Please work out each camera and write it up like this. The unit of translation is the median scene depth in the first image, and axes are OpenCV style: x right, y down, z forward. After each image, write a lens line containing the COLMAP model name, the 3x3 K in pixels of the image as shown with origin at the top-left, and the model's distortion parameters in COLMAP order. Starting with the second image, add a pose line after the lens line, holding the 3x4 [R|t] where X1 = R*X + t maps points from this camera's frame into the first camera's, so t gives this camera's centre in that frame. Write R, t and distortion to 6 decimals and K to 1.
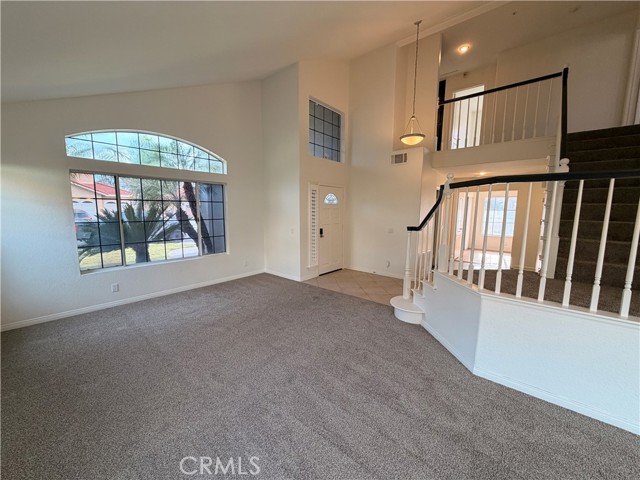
lens RADIAL K [[255.1, 0, 318.5], [0, 255.1, 240.9], [0, 0, 1]] dist [-0.000152, 0.000471]
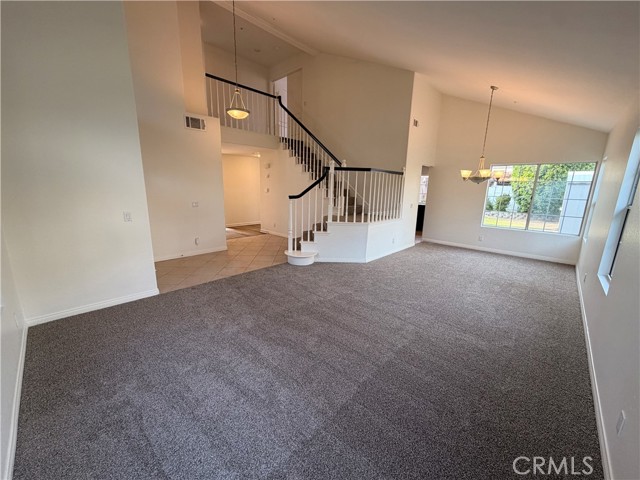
lens RADIAL K [[255.1, 0, 319.3], [0, 255.1, 241.1], [0, 0, 1]] dist [-0.000152, 0.000471]
pose [[0.040475, -0.217008, 0.975330, -0.782497], [0.101571, 0.971967, 0.212045, -0.076172], [-0.994005, 0.090483, 0.061382, 0.668224]]
